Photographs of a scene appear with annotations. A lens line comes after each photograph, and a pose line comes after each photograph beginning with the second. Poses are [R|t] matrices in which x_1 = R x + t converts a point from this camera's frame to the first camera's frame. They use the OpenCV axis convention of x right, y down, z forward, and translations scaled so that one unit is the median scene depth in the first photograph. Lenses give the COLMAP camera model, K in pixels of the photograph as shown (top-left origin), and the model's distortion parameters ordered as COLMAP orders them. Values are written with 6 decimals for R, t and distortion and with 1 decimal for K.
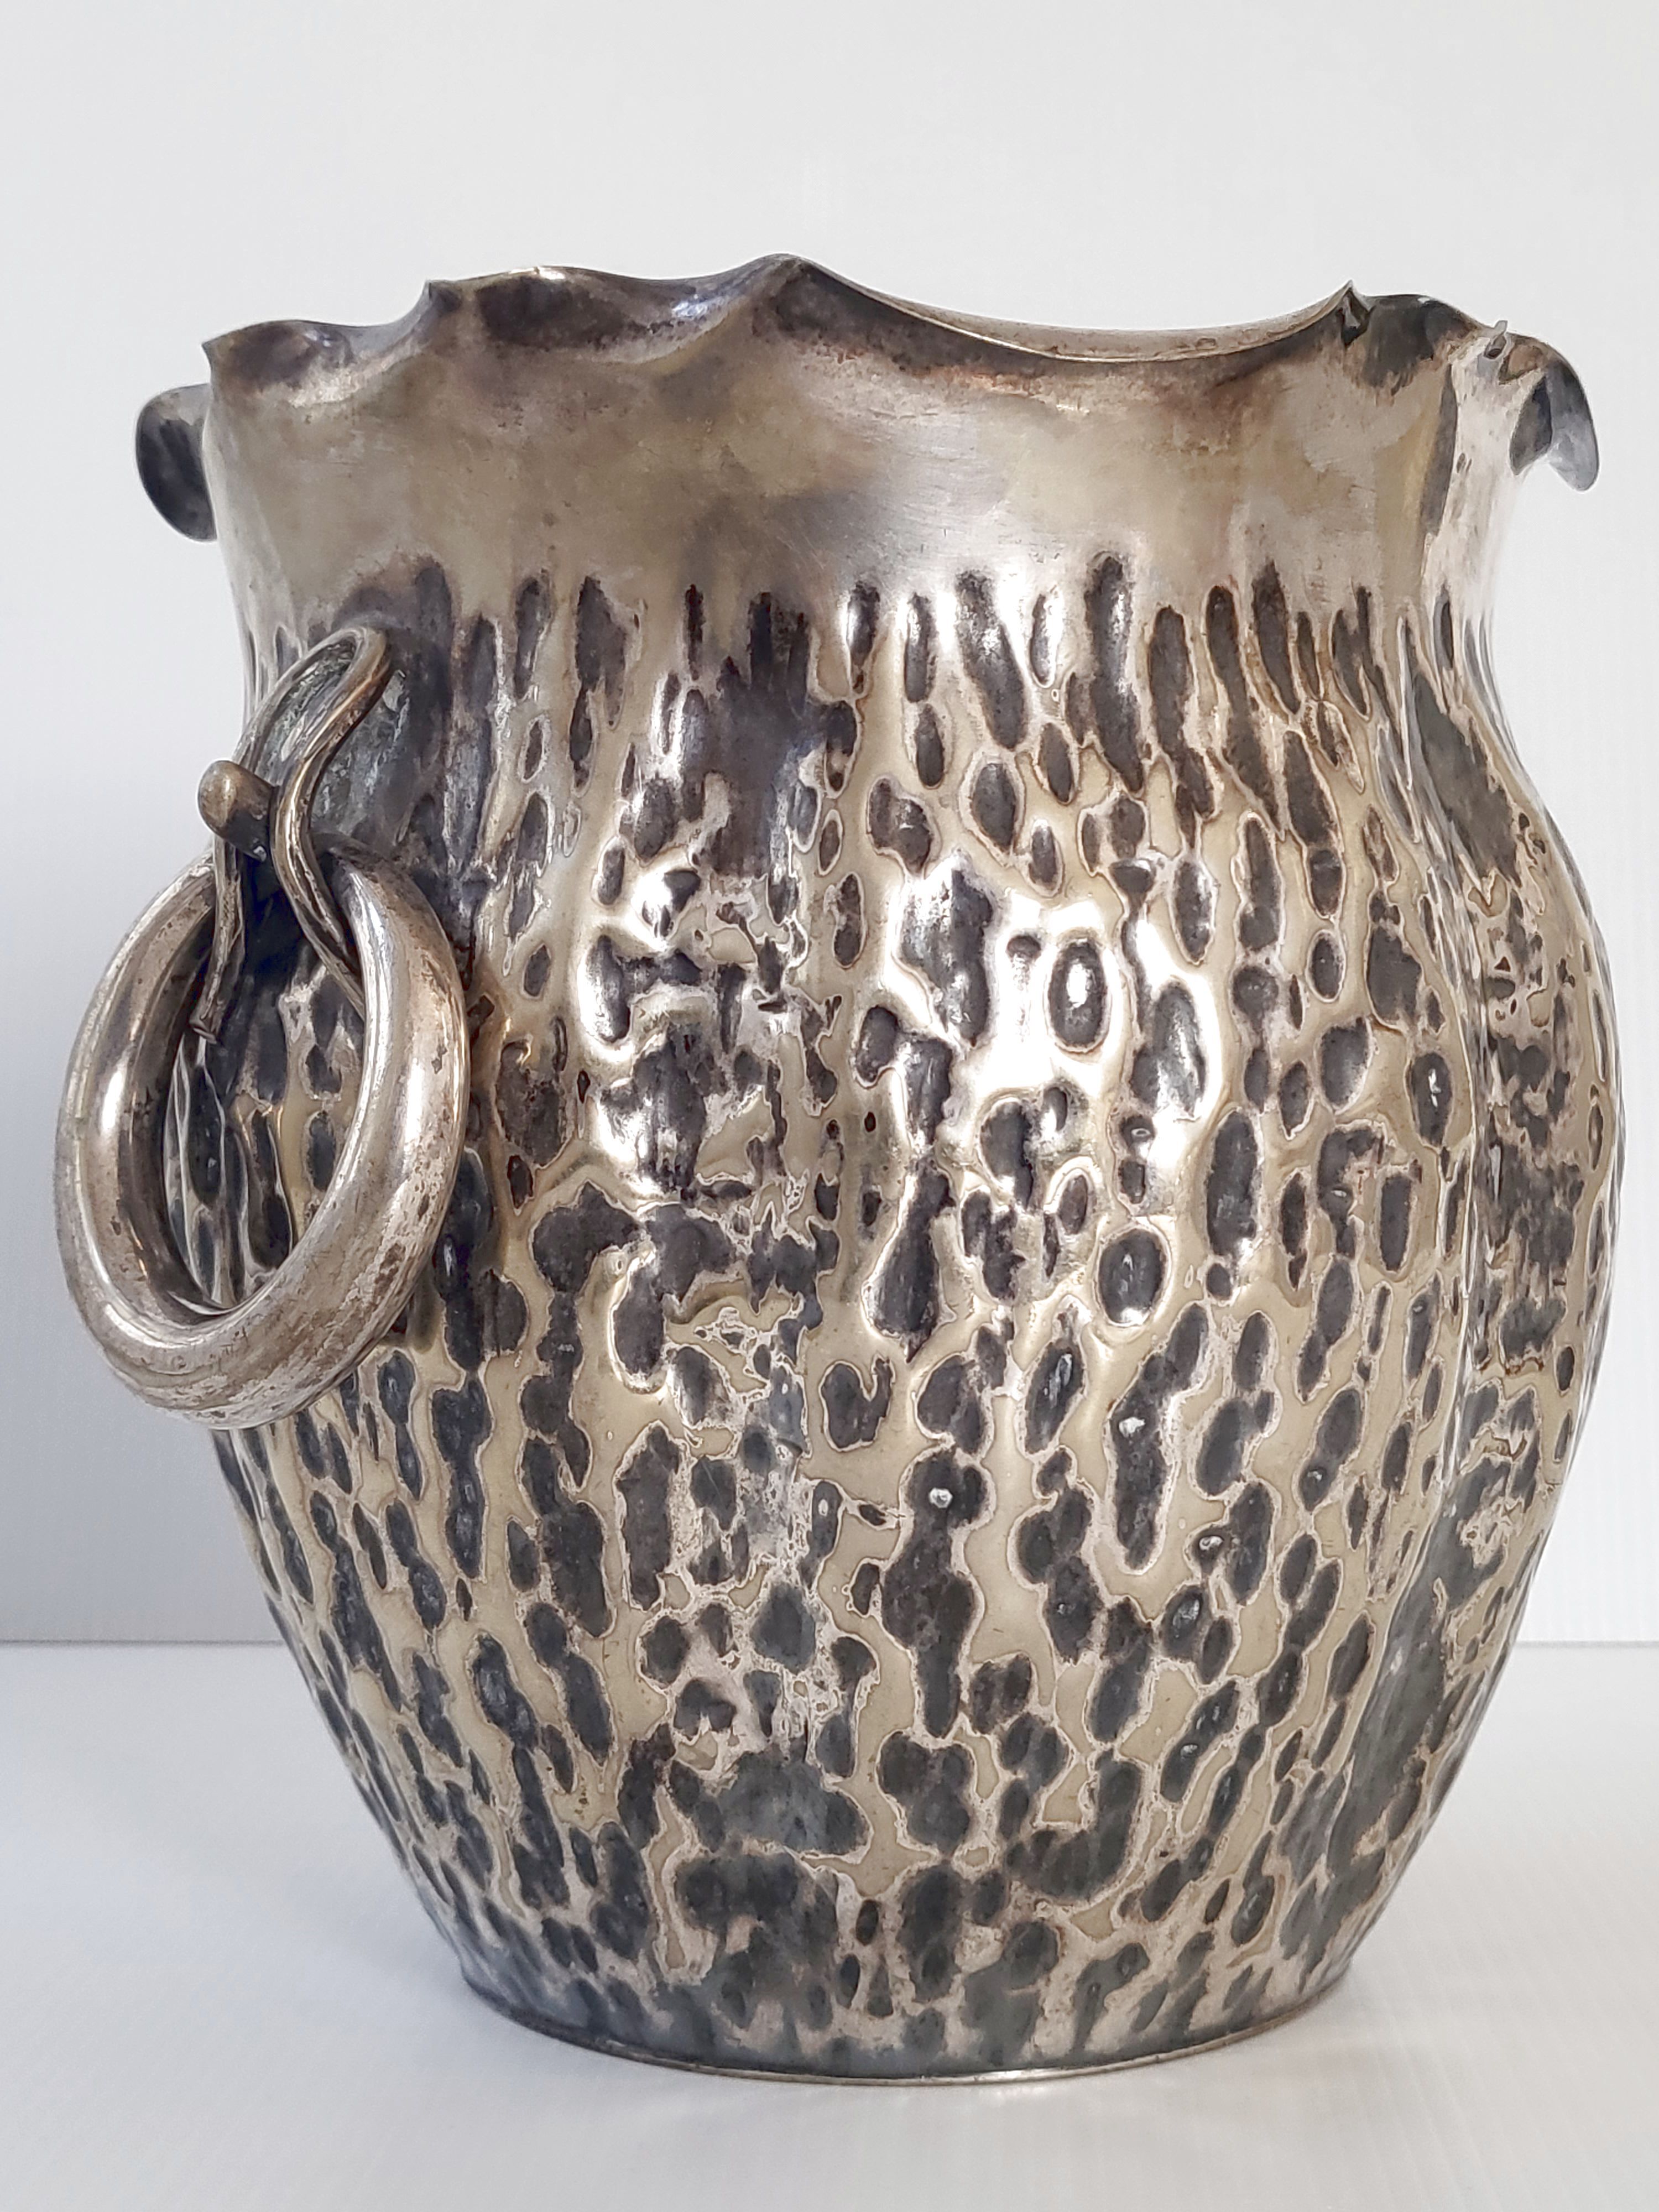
lens RADIAL K [[3560.1, 0, 829.3], [0, 3560.1, 1100.7], [0, 0, 1]] dist [-0.009960, 0.000000]
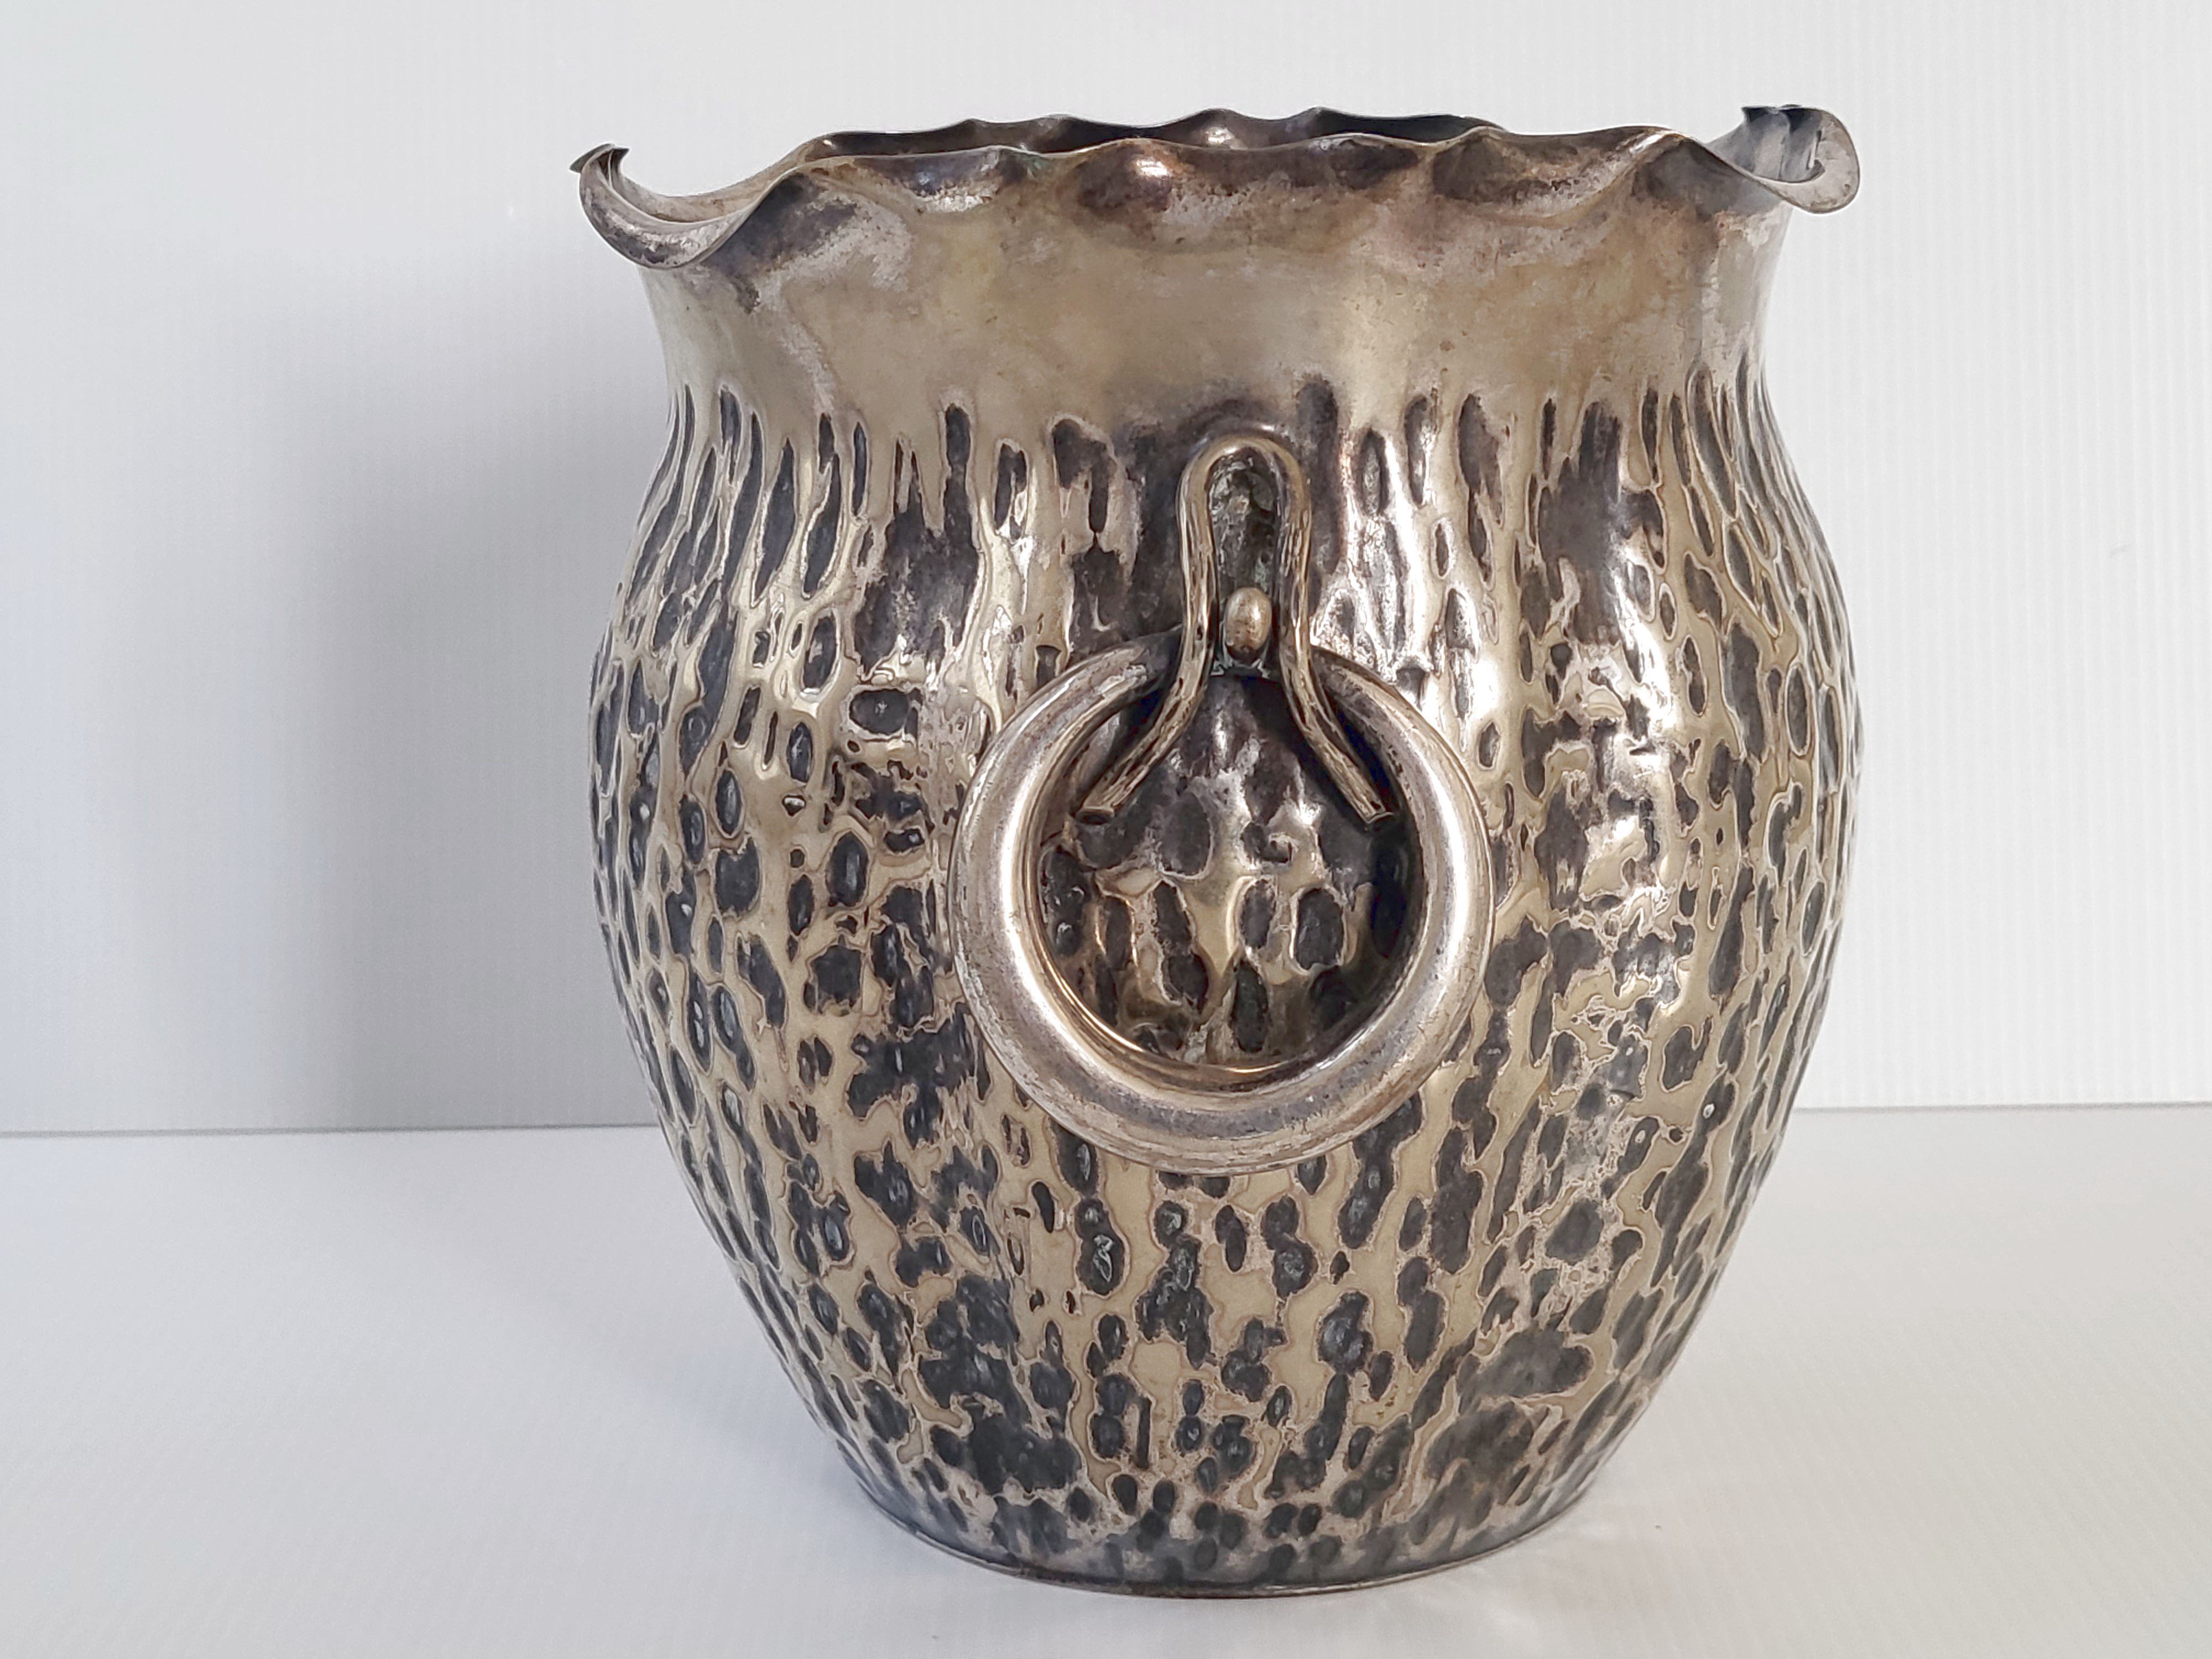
lens RADIAL K [[3560.1, 0, 1102.9], [0, 3560.1, 836.2], [0, 0, 1]] dist [-0.009960, 0.000000]
pose [[0.740958, -0.153234, 0.653835, -0.937406], [0.033576, 0.980855, 0.191825, -0.233834], [-0.670712, -0.120181, 0.731917, 0.223839]]
